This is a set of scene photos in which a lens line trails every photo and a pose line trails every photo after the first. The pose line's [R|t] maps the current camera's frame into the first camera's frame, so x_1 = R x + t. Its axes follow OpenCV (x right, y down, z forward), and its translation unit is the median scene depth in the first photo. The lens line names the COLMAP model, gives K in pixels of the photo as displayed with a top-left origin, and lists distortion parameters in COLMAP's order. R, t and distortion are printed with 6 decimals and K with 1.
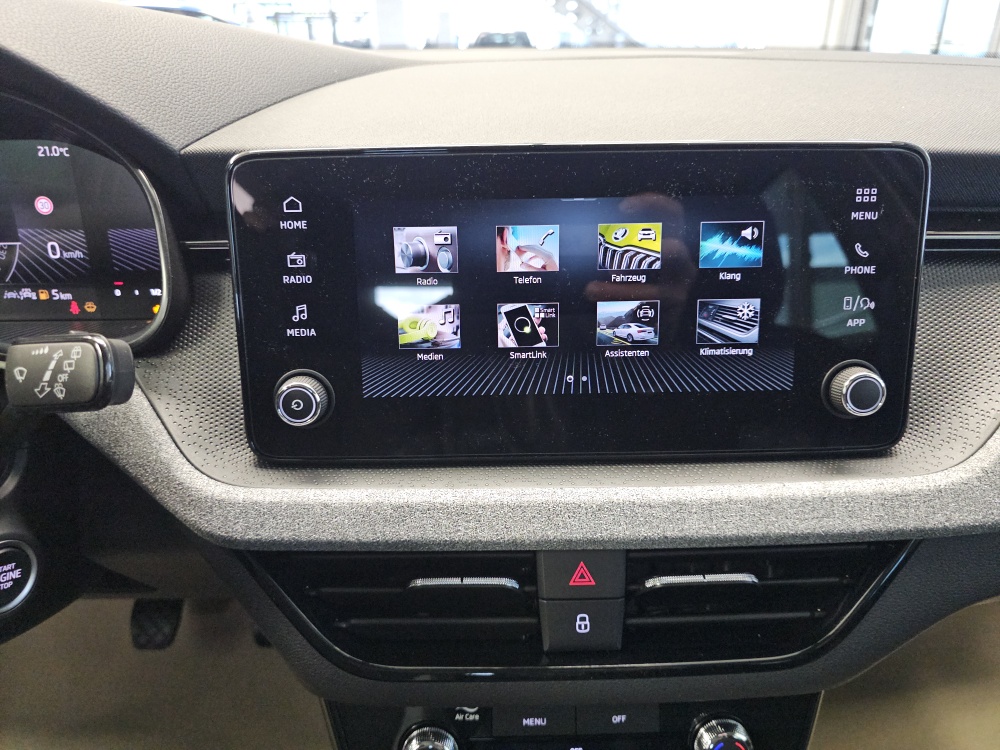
lens RADIAL K [[689.7, 0, 504.4], [0, 689.7, 365.6], [0, 0, 1]] dist [0.013006, -0.036141]
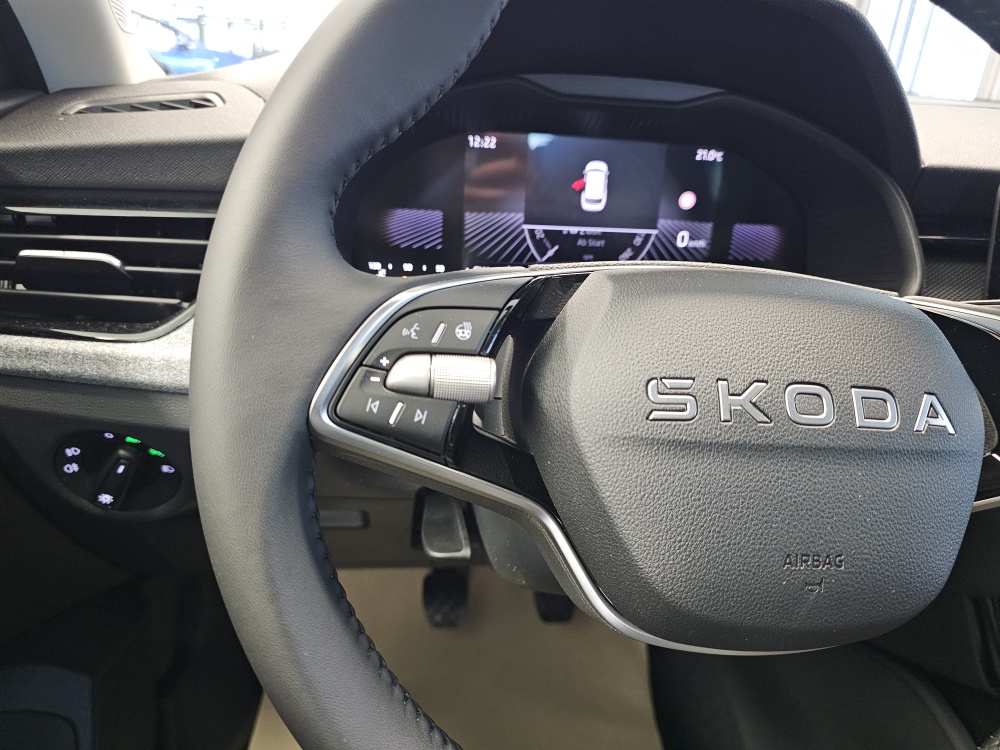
lens RADIAL K [[692.1, 0, 486.5], [0, 692.1, 368.3], [0, 0, 1]] dist [0.008280, -0.026470]
pose [[0.992260, 0.025050, 0.121622, -1.499295], [-0.021408, 0.999285, -0.031156, 0.124858], [-0.122316, 0.028311, 0.992087, -0.151092]]
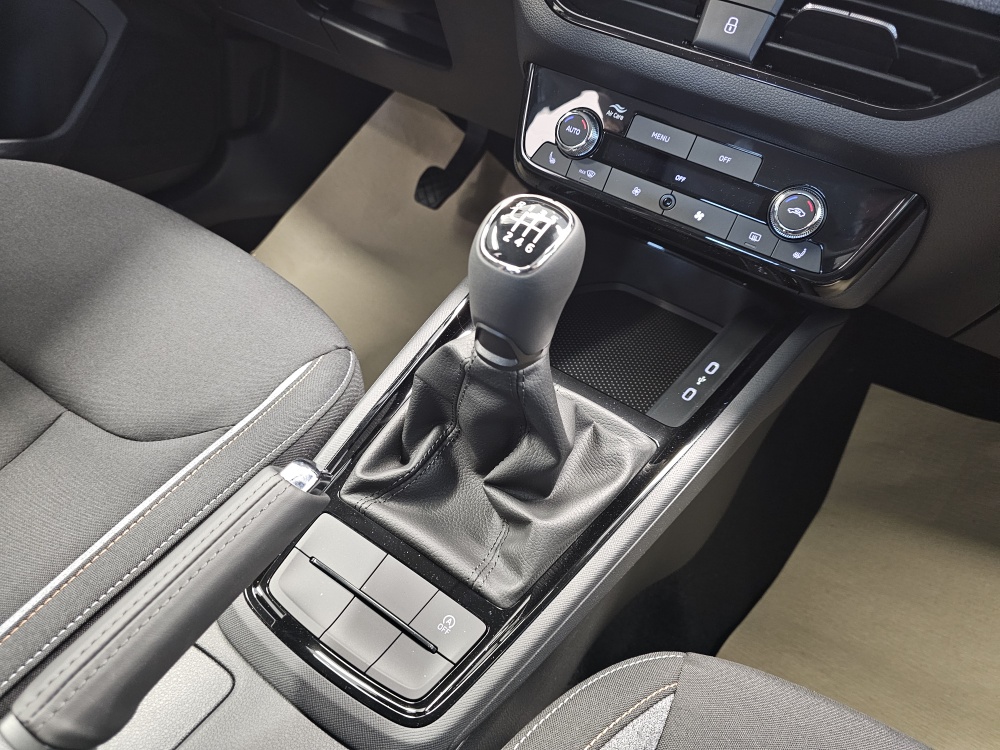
lens RADIAL K [[682.0, 0, 499.5], [0, 682.0, 375.1], [0, 0, 1]] dist [0.008634, -0.024133]
pose [[0.821262, 0.458814, -0.339143, 0.468738], [-0.383358, 0.883988, 0.267584, 0.754169], [0.422570, -0.089744, 0.901876, -0.311826]]
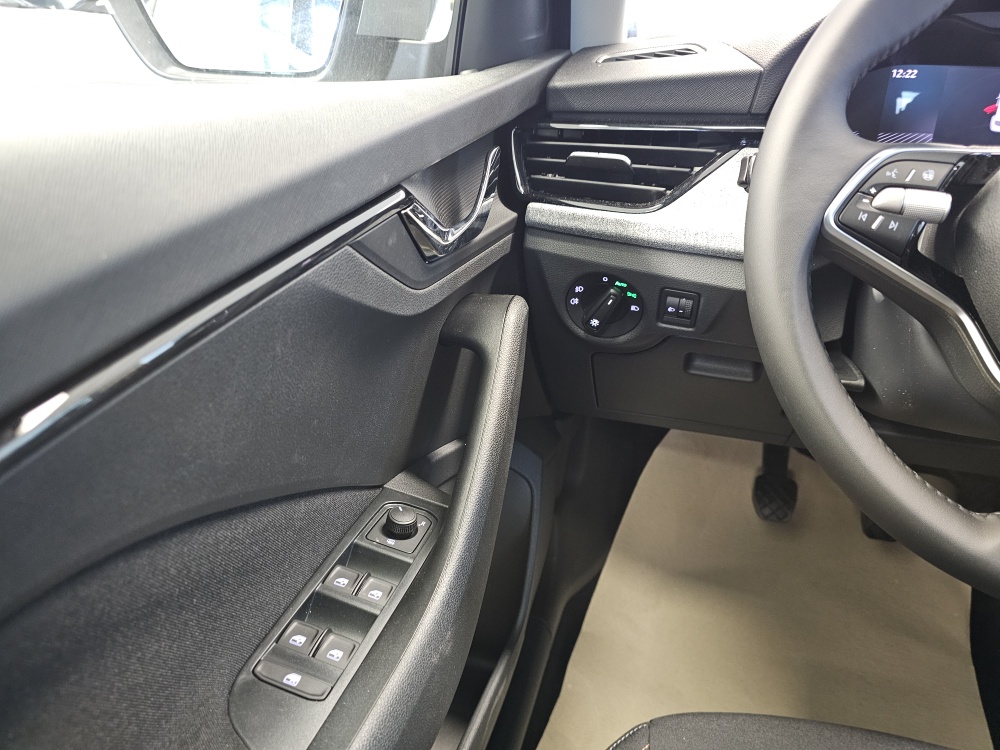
lens RADIAL K [[678.5, 0, 497.3], [0, 678.5, 375.3], [0, 0, 1]] dist [0.040867, -0.059682]
pose [[0.952651, 0.142594, -0.268559, -1.757646], [-0.134416, 0.989728, 0.048695, 0.424352], [0.272744, -0.010291, 0.962032, -0.689931]]
